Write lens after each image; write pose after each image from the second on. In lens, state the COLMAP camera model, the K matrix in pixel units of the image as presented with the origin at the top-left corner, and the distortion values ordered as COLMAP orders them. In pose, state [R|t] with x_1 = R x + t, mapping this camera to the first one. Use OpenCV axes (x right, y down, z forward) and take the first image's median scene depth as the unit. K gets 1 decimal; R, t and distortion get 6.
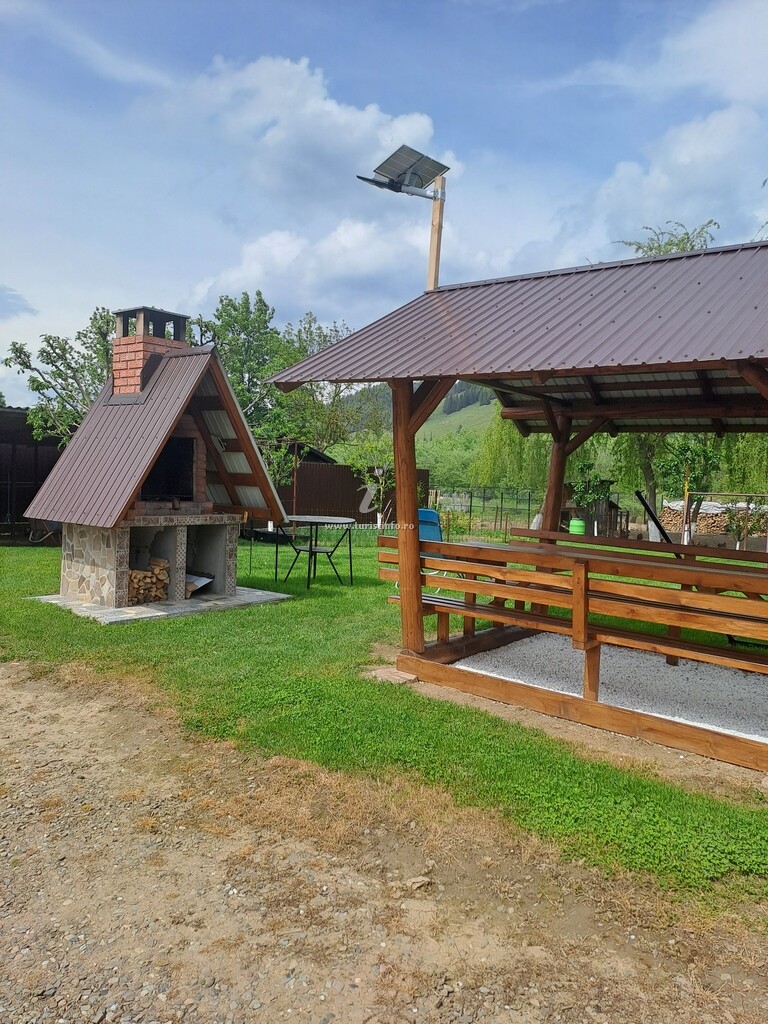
lens RADIAL K [[717.5, 0, 384.6], [0, 717.5, 517.8], [0, 0, 1]] dist [0.073866, -0.002716]
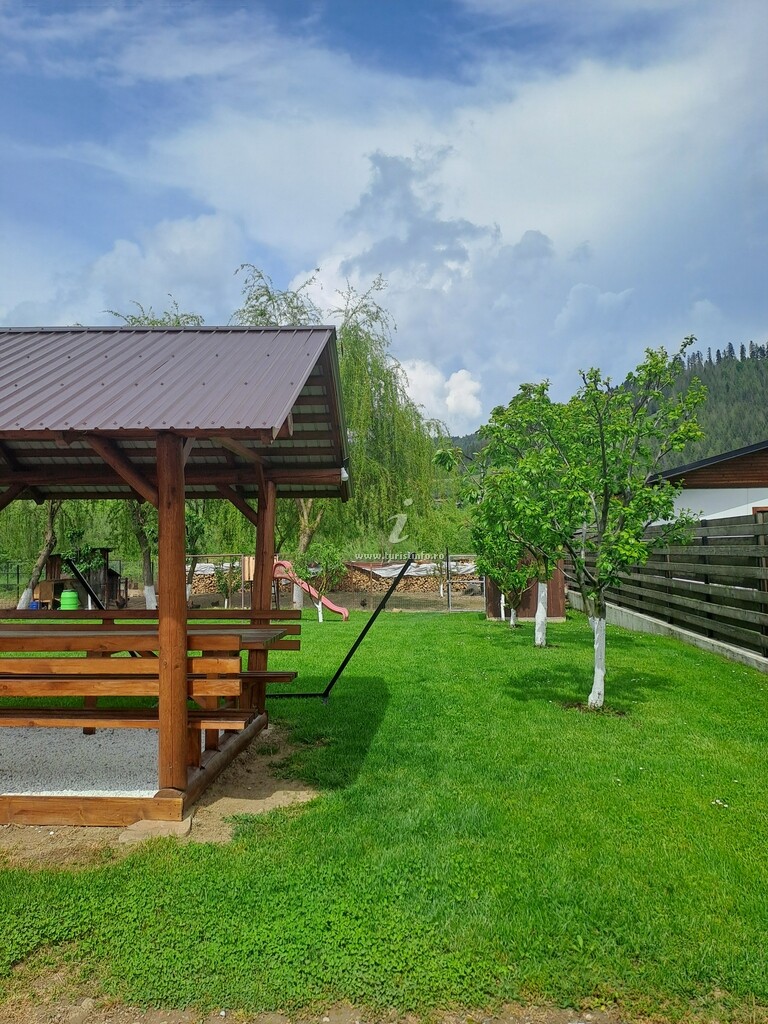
lens RADIAL K [[729.7, 0, 384.0], [0, 729.7, 512.0], [0, 0, 1]] dist [0.052959, -0.005456]
pose [[0.854862, -0.021877, 0.518394, 0.118695], [0.073553, 0.994130, -0.079340, 0.006459], [-0.513616, 0.105954, 0.851453, -0.045567]]
